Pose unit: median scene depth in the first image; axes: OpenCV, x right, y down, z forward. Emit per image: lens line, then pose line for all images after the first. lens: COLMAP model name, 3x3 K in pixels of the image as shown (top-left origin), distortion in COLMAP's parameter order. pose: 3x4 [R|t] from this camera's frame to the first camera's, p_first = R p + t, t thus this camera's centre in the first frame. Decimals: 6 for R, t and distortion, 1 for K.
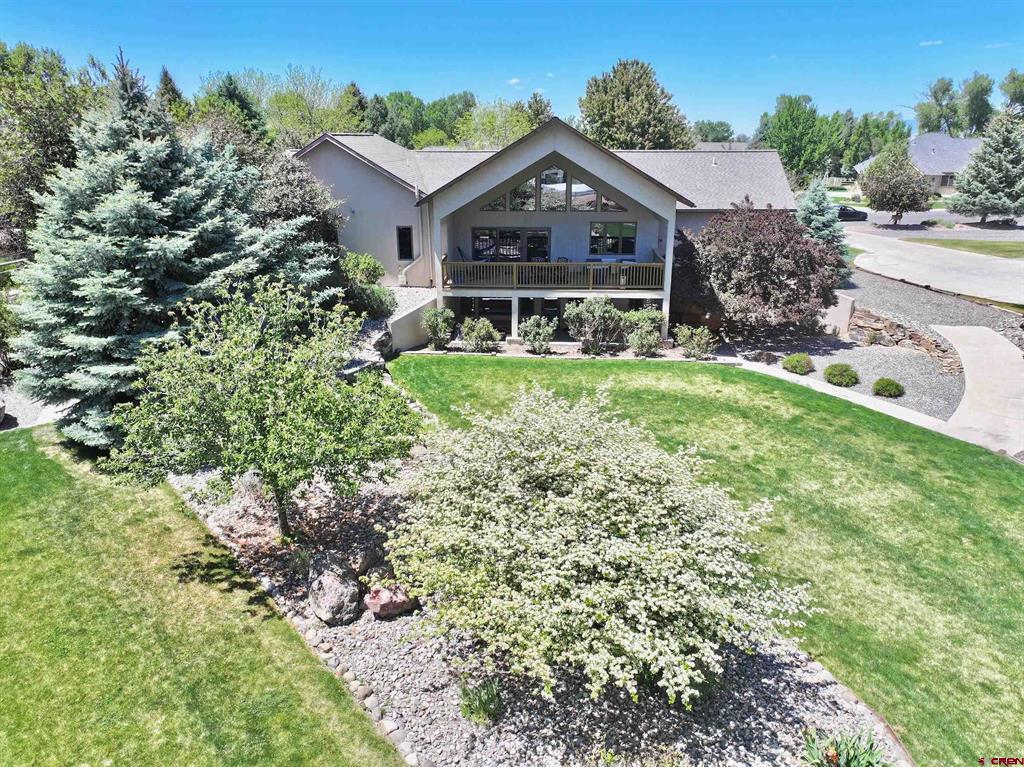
lens RADIAL K [[722.9, 0, 512.0], [0, 722.9, 383.5], [0, 0, 1]] dist [0.001587, 0.011944]
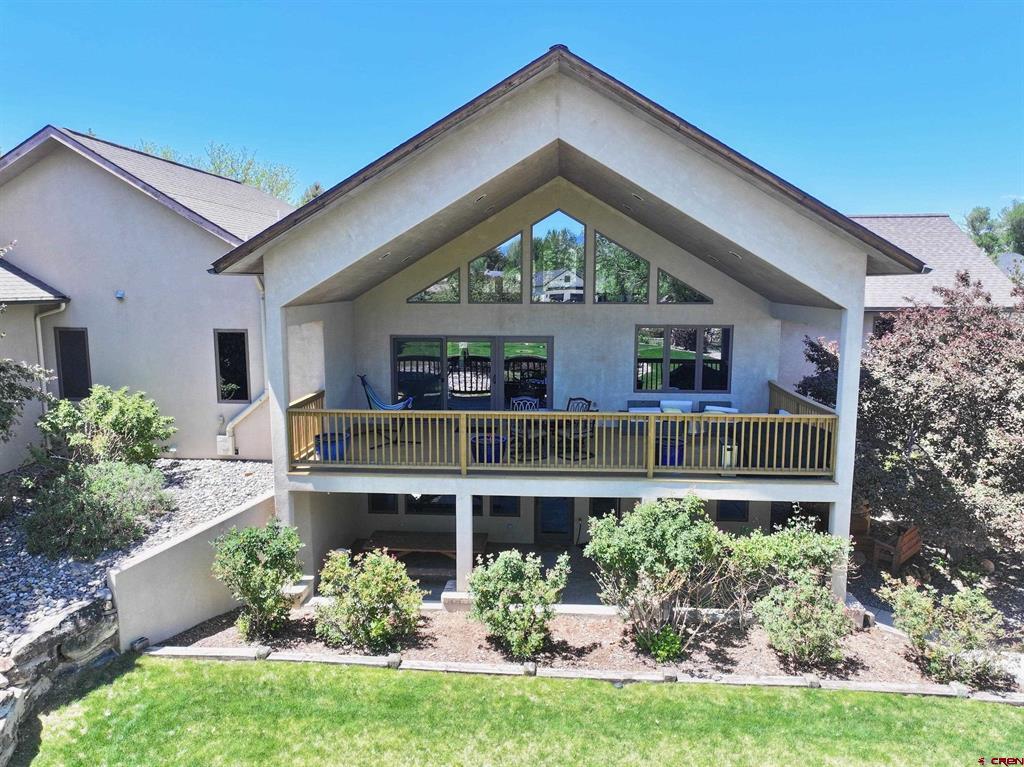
lens RADIAL K [[722.9, 0, 512.0], [0, 722.9, 383.5], [0, 0, 1]] dist [0.001587, 0.011944]
pose [[0.999869, 0.003268, -0.015829, 0.037867], [-0.006136, 0.982767, -0.184748, -0.106864], [0.014952, 0.184821, 0.982659, 0.592671]]
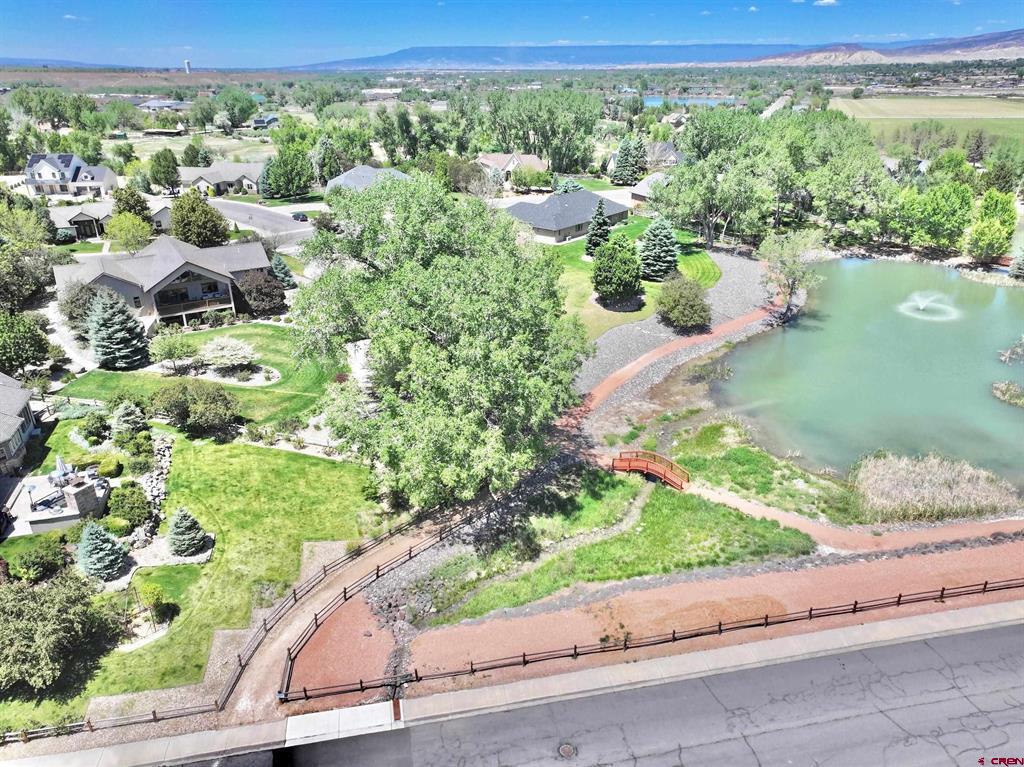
lens RADIAL K [[717.3, 0, 512.0], [0, 717.3, 383.5], [0, 0, 1]] dist [-0.002910, 0.001152]
pose [[0.830659, -0.231346, 0.506444, -0.464283], [0.185672, 0.972621, 0.139763, 0.003503], [-0.524912, -0.022063, 0.850871, -2.443966]]
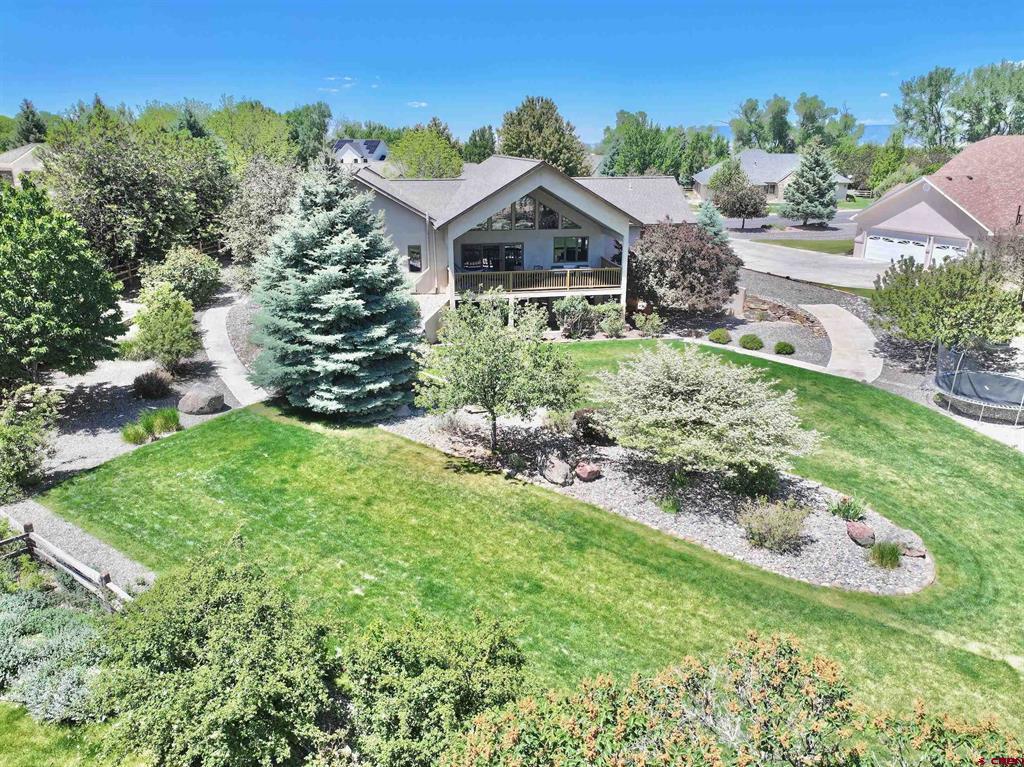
lens RADIAL K [[717.3, 0, 512.0], [0, 717.3, 383.5], [0, 0, 1]] dist [-0.002910, 0.001152]
pose [[0.976174, -0.069622, 0.205518, -0.270567], [0.070250, 0.997520, 0.004248, 0.027578], [-0.205305, 0.010291, 0.978644, -0.252725]]
